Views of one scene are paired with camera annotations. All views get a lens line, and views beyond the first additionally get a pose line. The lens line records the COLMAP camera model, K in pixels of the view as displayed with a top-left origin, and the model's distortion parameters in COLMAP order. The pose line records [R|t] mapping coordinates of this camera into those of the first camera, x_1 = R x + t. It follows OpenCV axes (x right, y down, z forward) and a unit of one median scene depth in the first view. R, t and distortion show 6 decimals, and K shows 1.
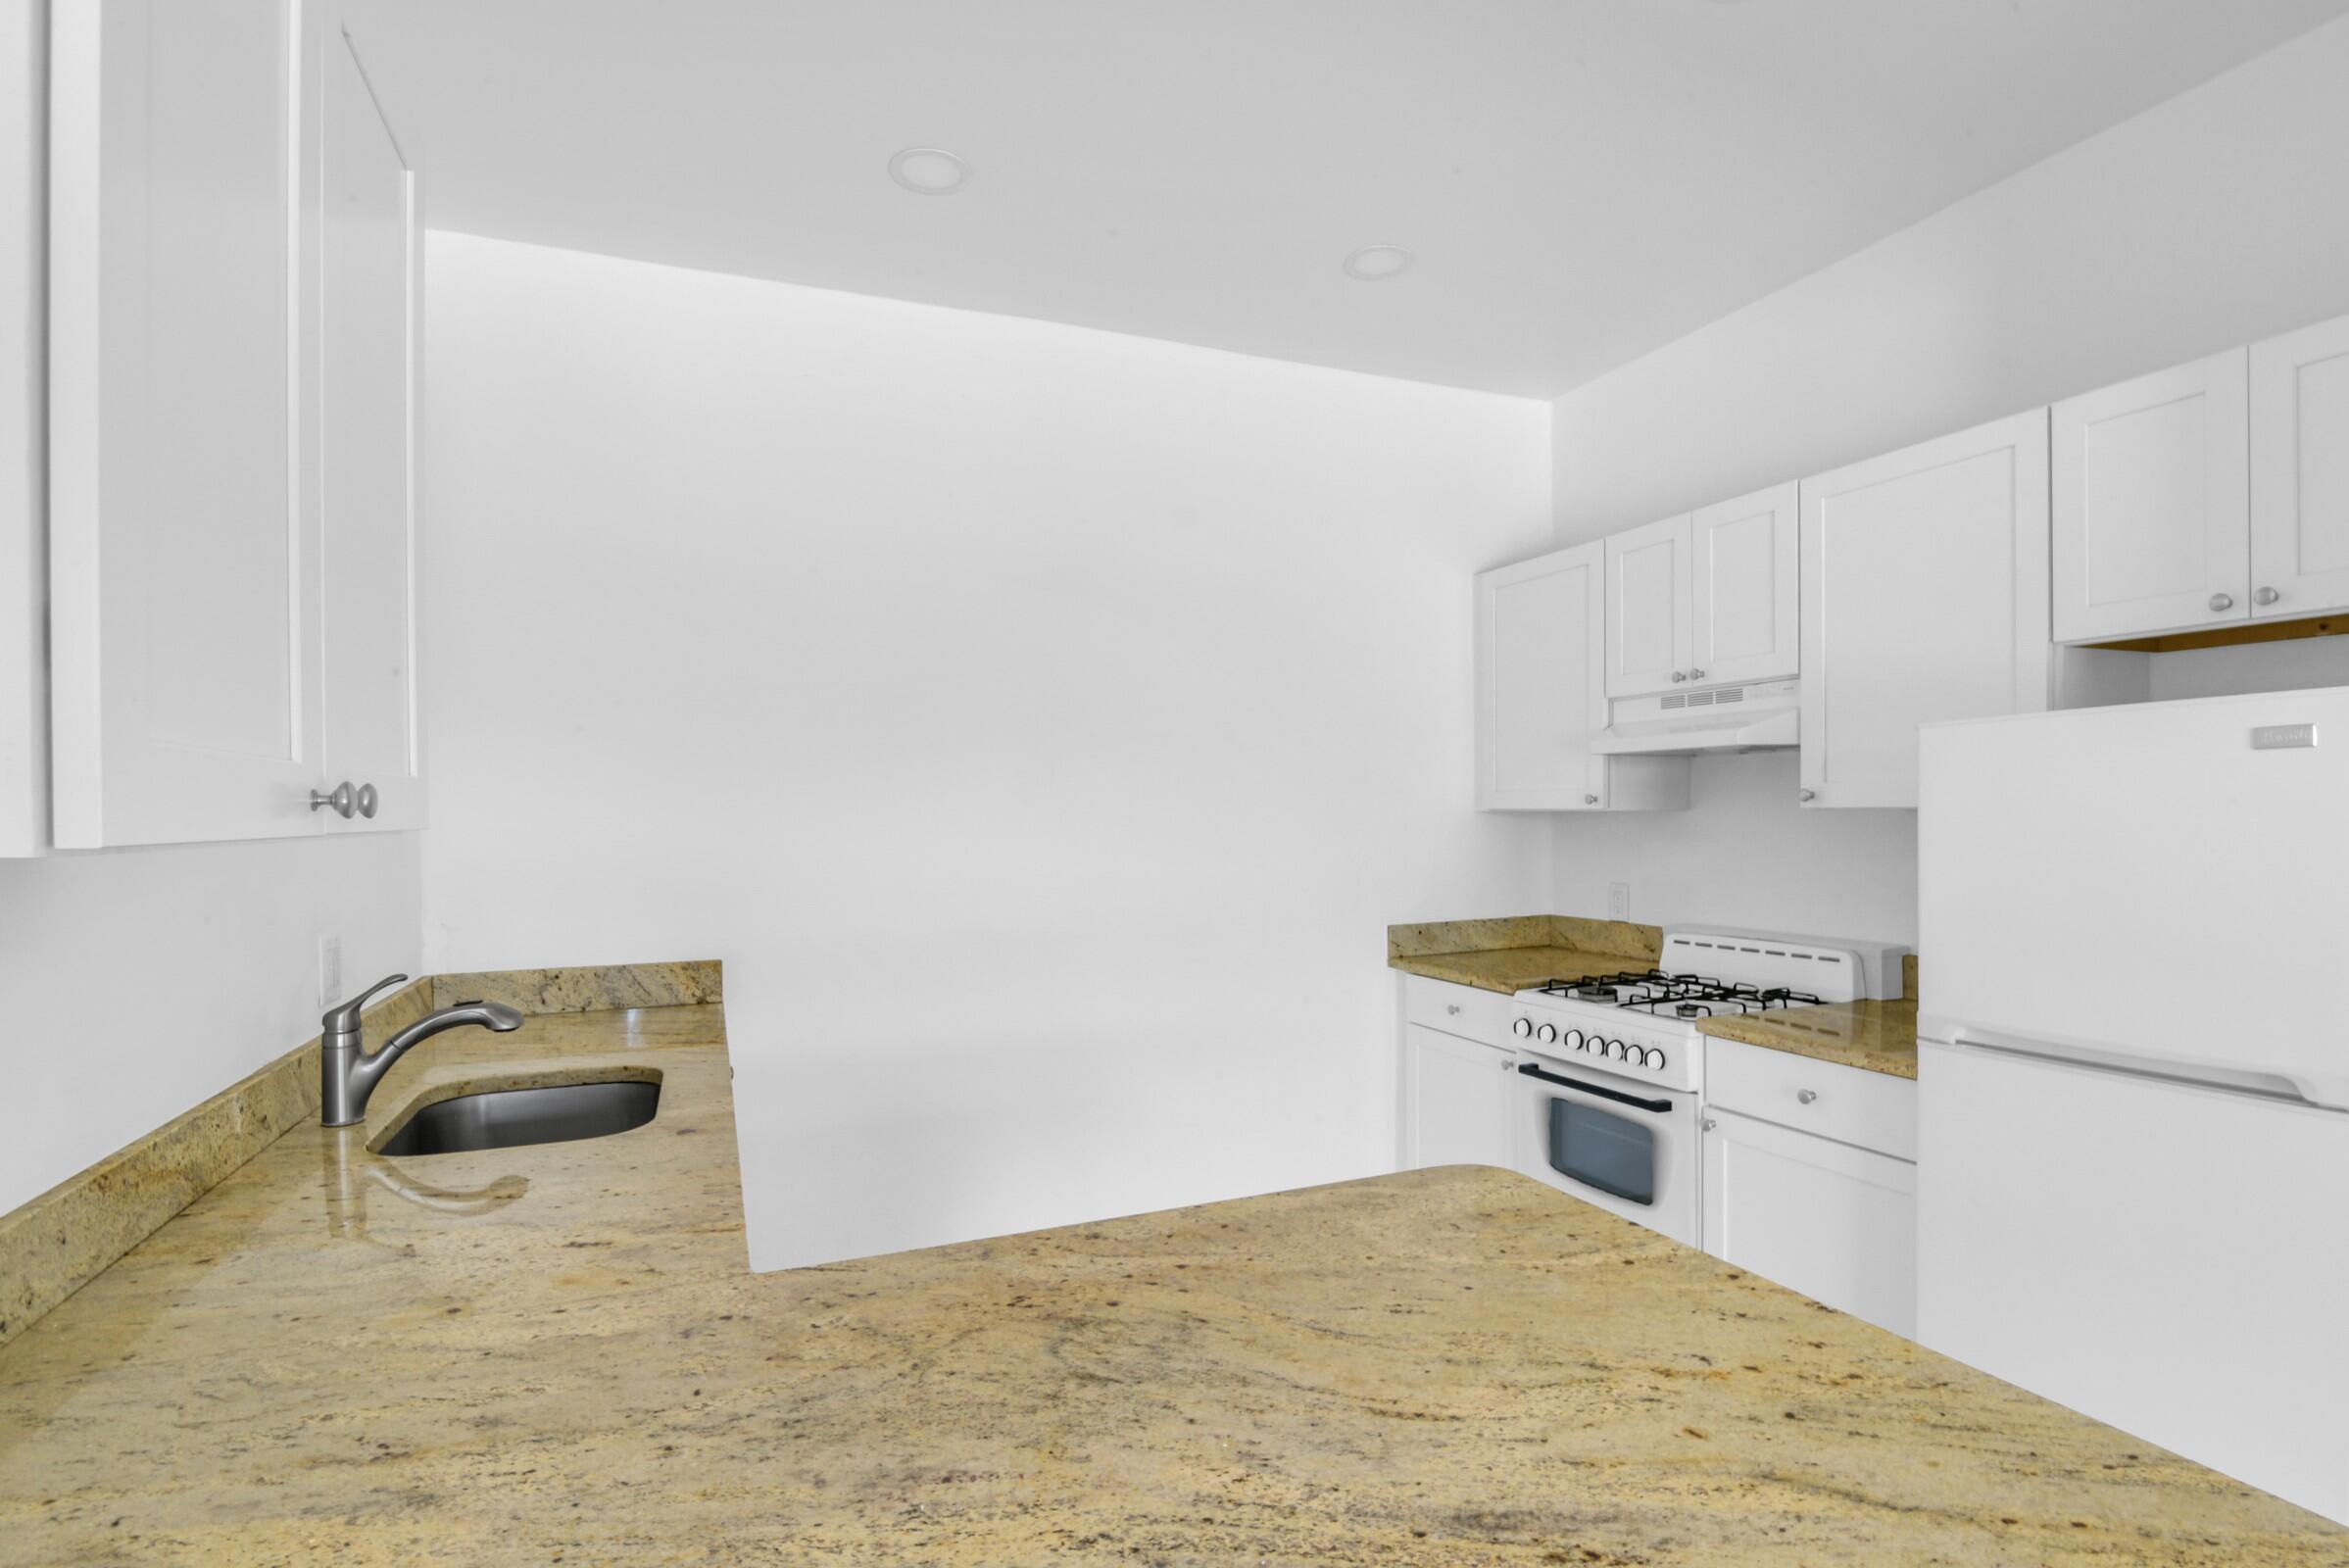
lens RADIAL K [[1149.6, 0, 1148.7], [0, 1149.6, 800.5], [0, 0, 1]] dist [-0.012800, -0.001252]
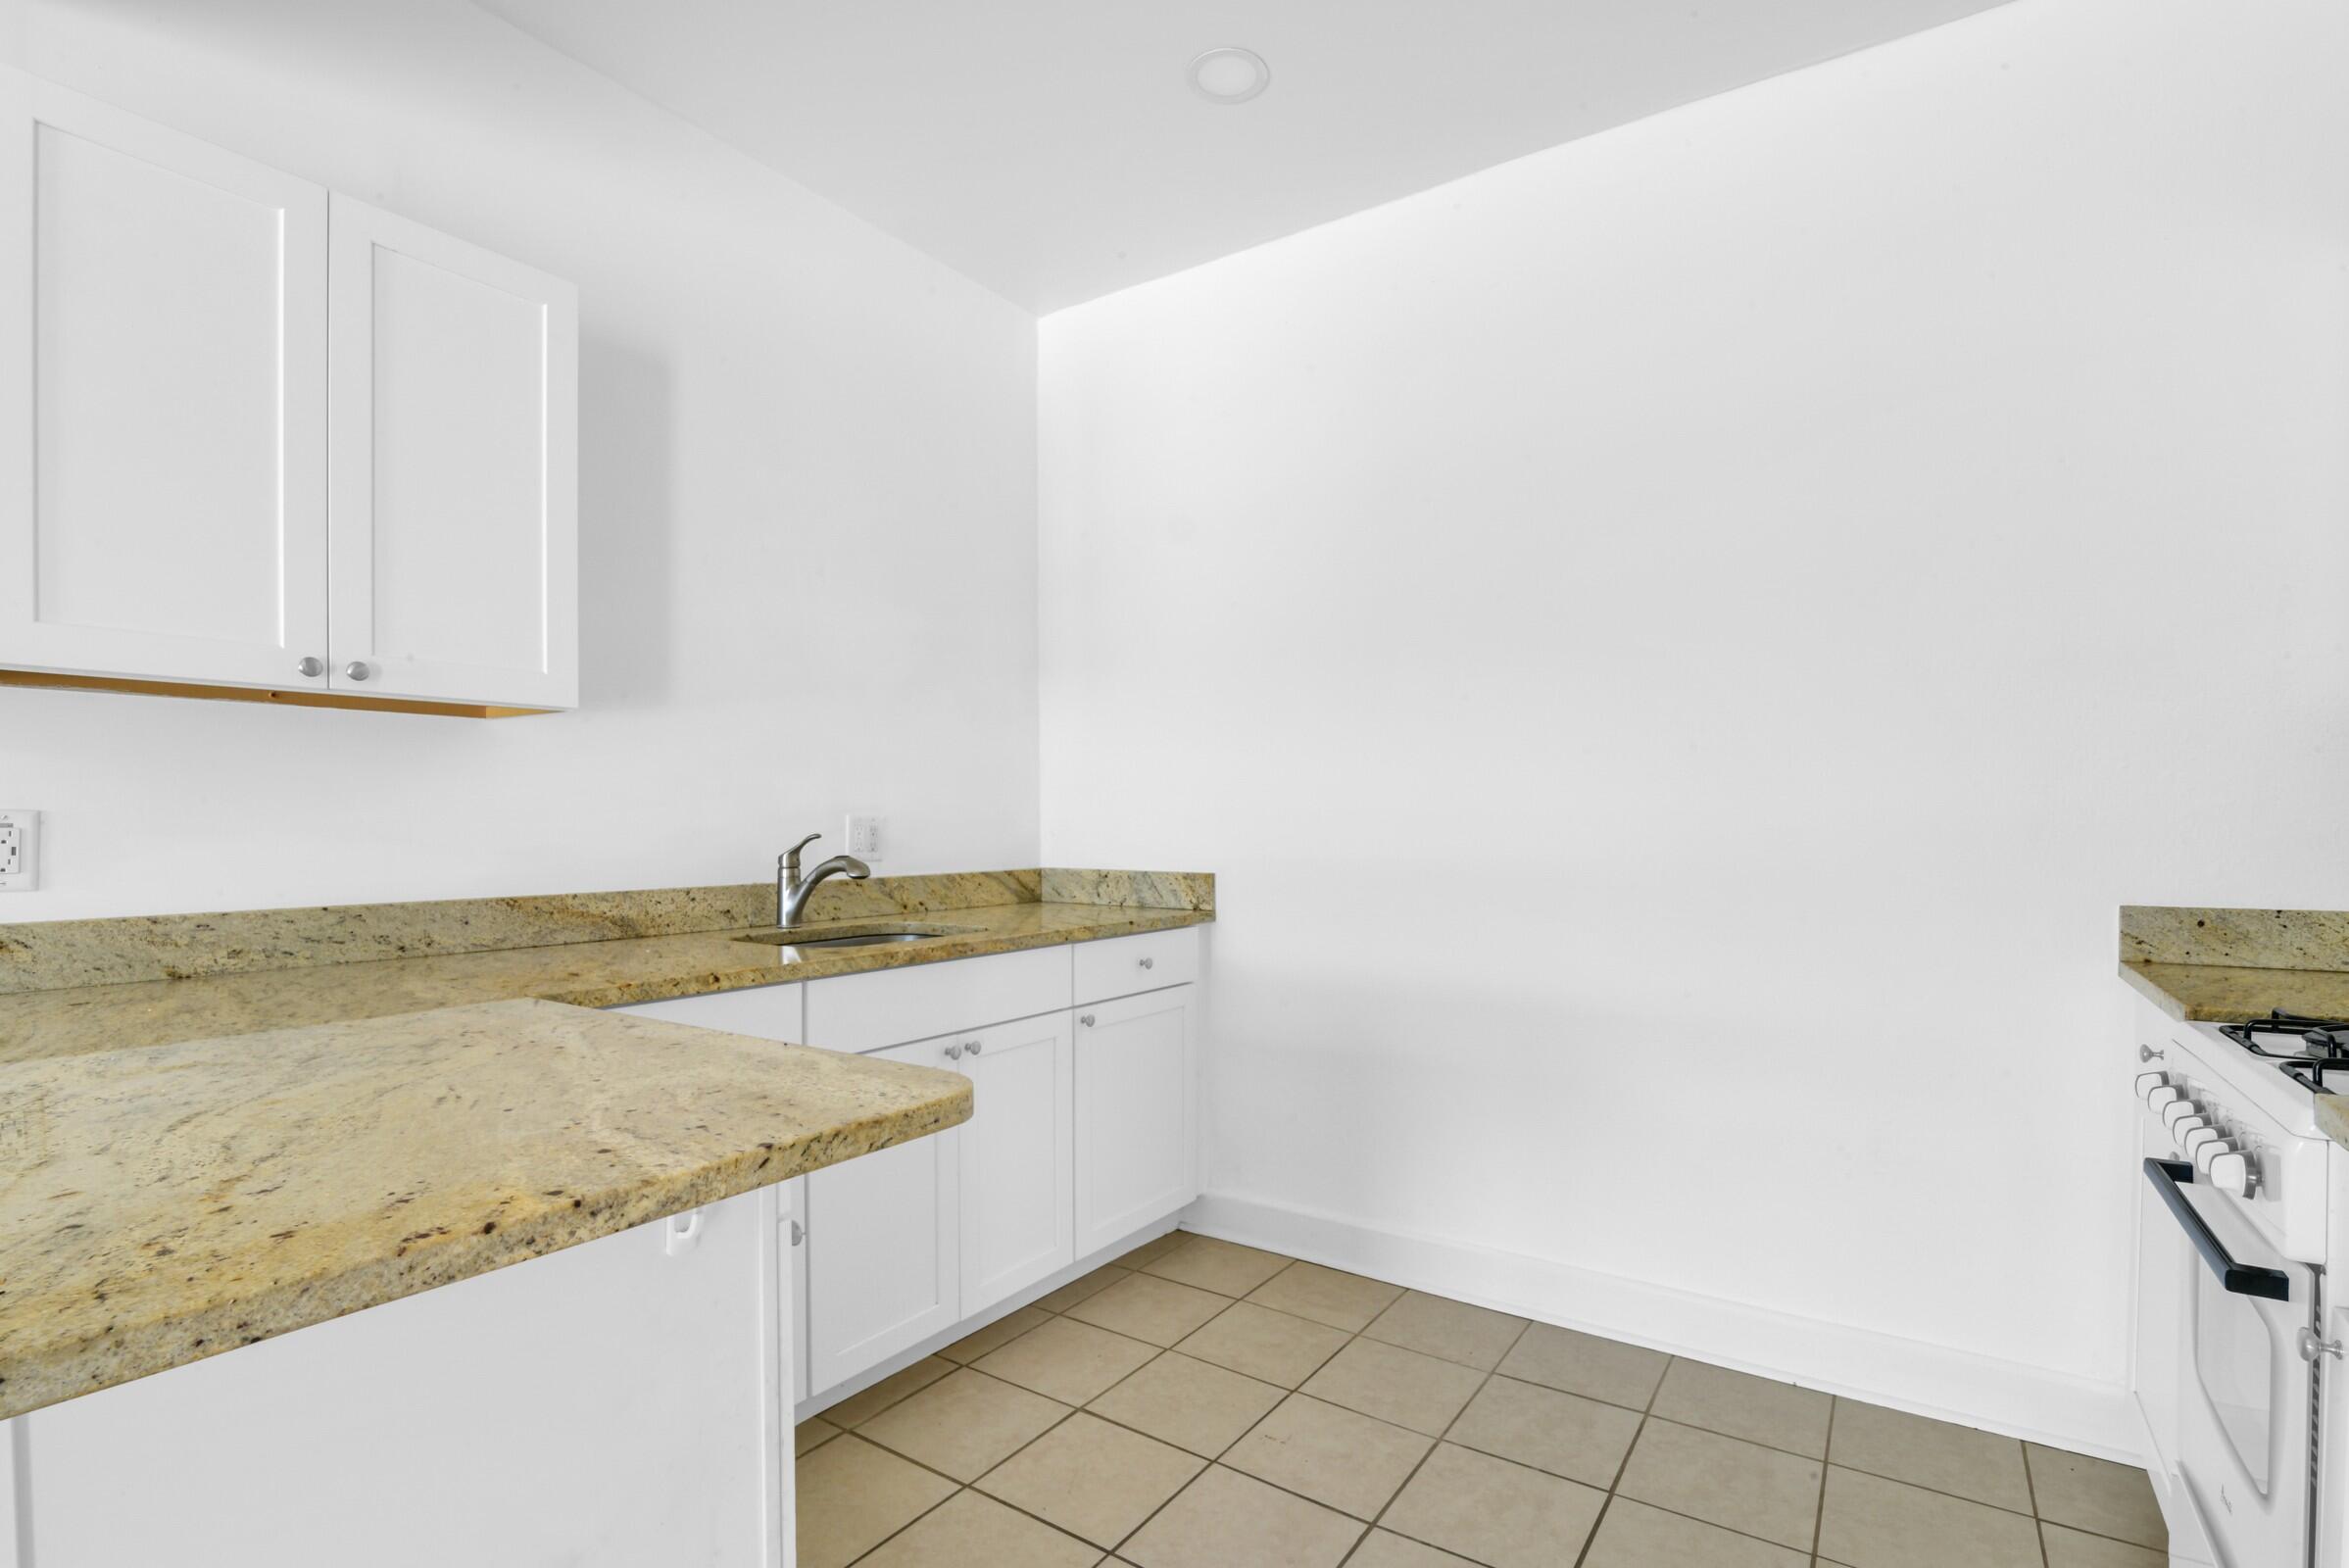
lens RADIAL K [[1112.6, 0, 1171.9], [0, 1112.6, 828.6], [0, 0, 1]] dist [-0.003359, -0.001656]
pose [[0.543816, 0.013419, -0.839097, 0.522731], [0.004188, 0.999816, 0.018703, 0.077470], [0.839194, -0.013685, 0.543660, 0.391674]]
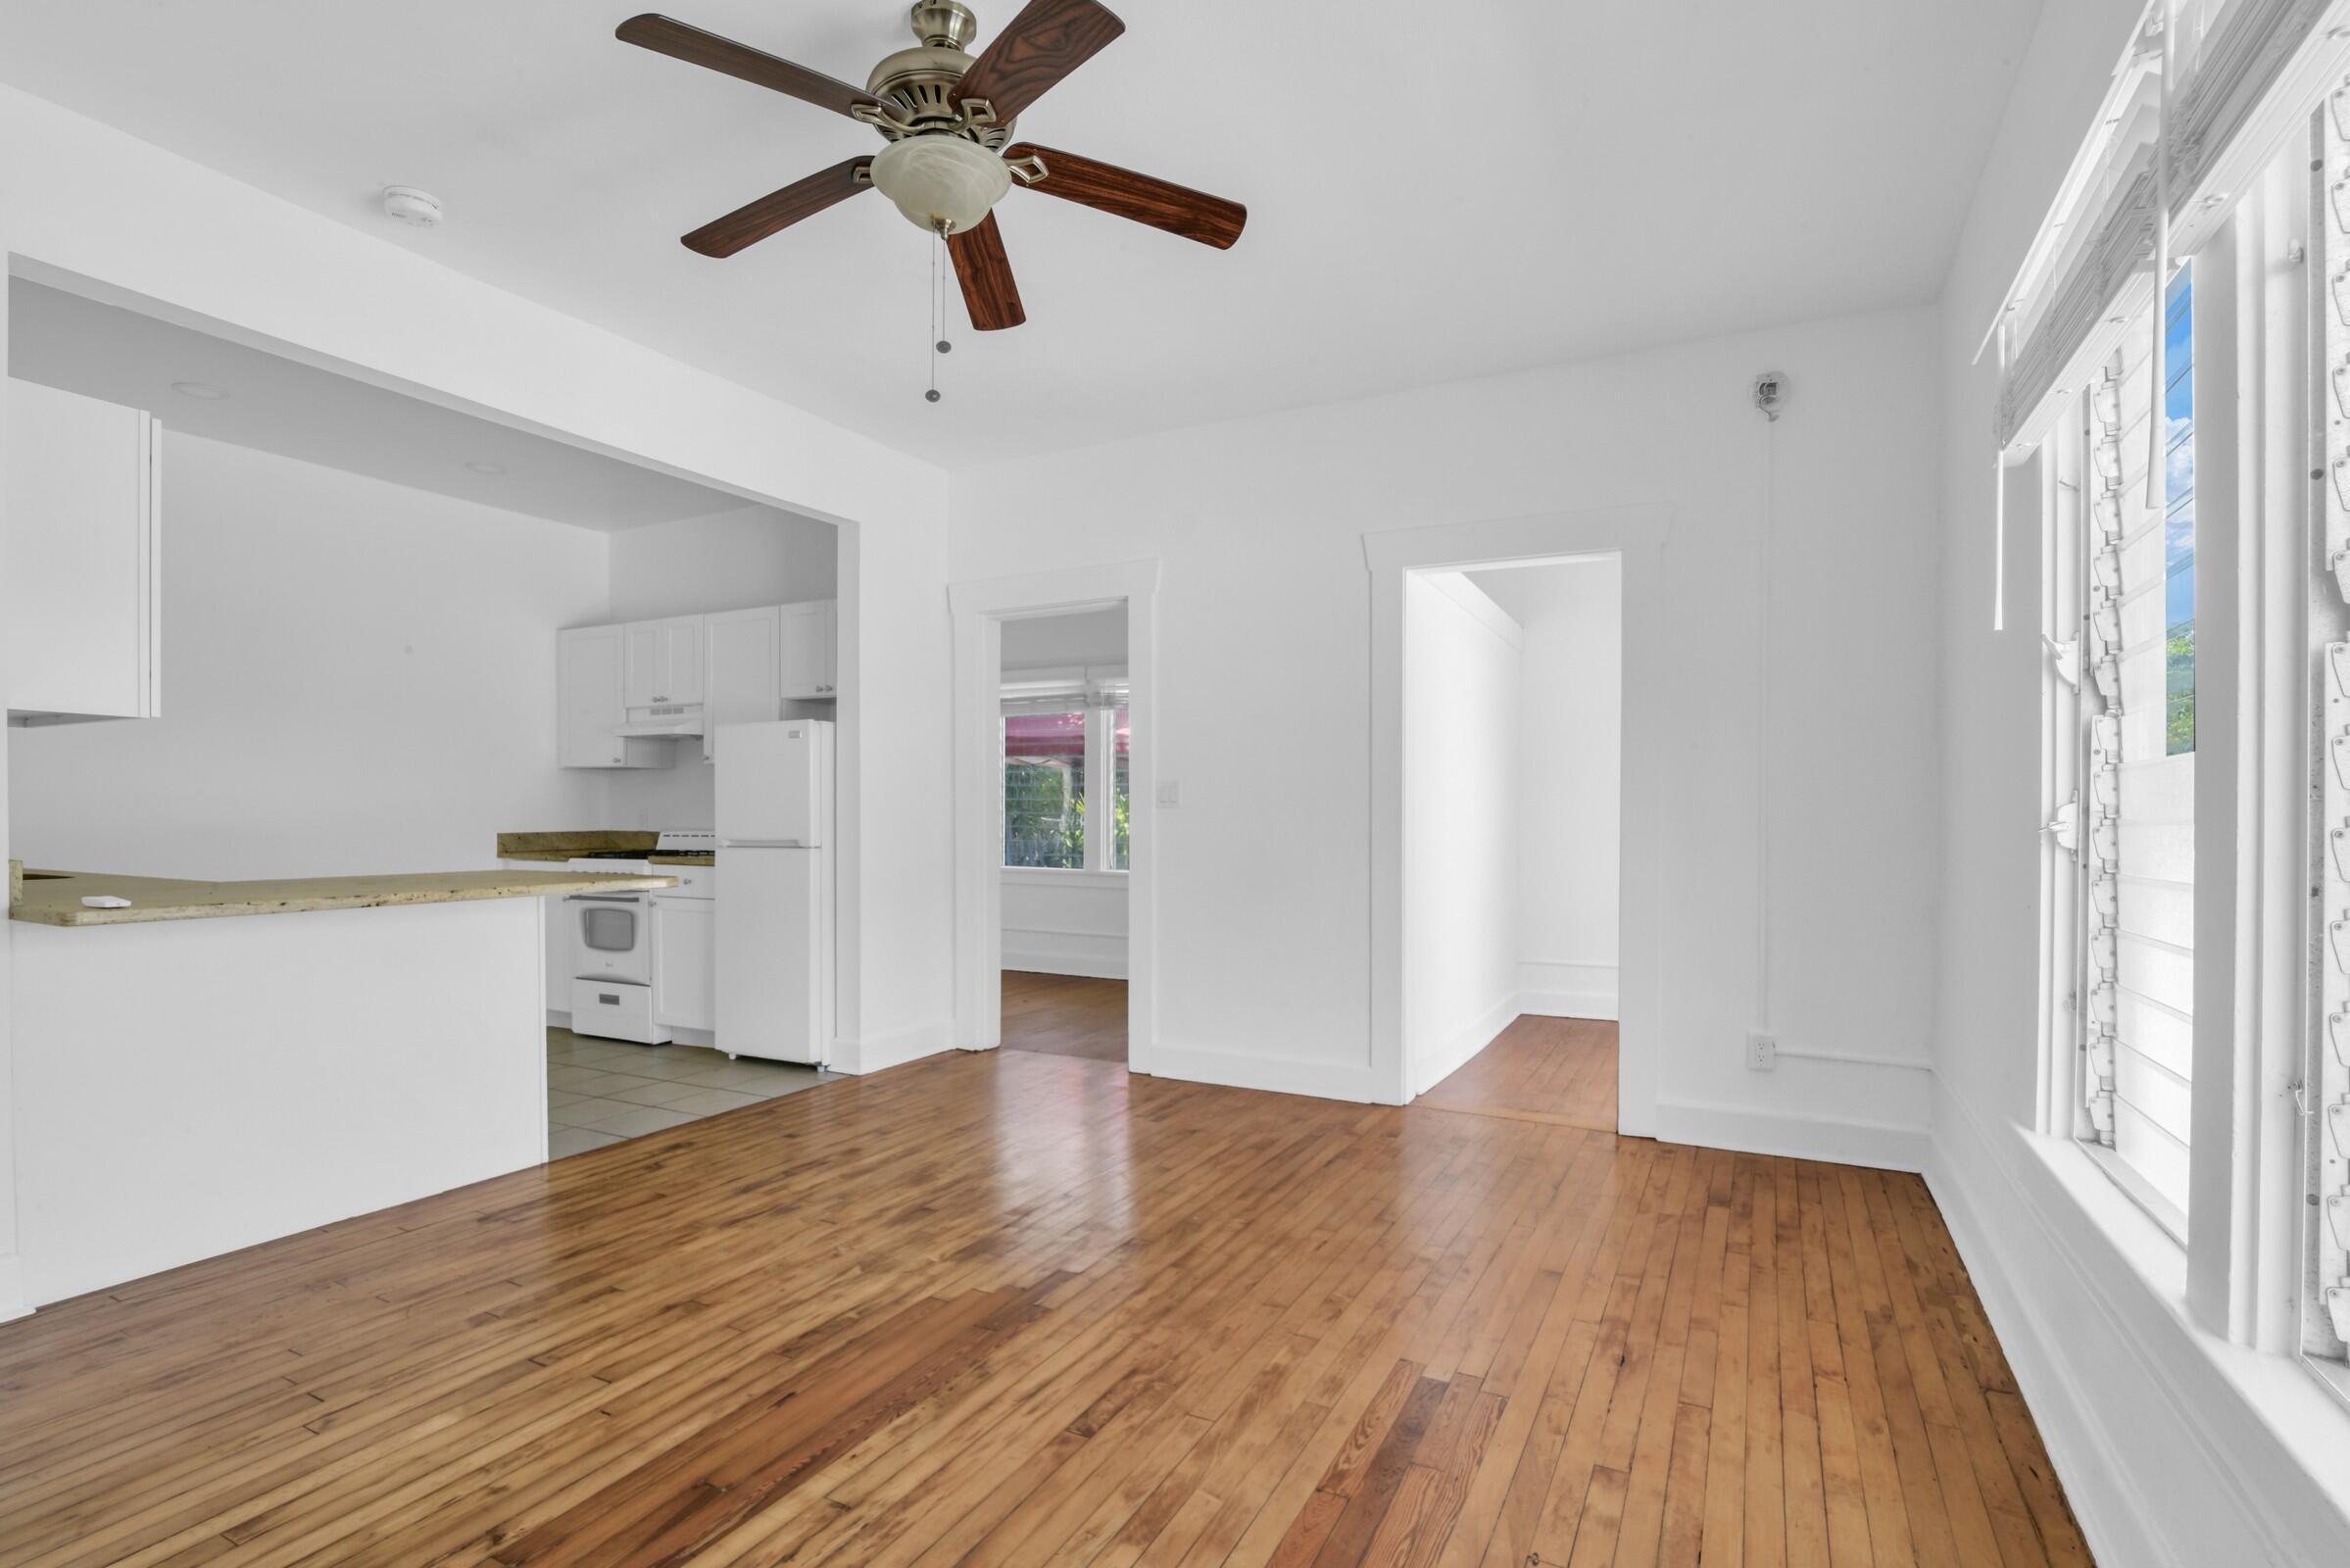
lens RADIAL K [[1122.6, 0, 1122.5], [0, 1122.6, 819.0], [0, 0, 1]] dist [-0.009274, -0.002504]
pose [[0.781123, 0.005453, 0.624354, -0.134330], [-0.012252, 0.999903, 0.006596, 0.084157], [-0.624257, -0.012802, 0.781114, -1.119843]]
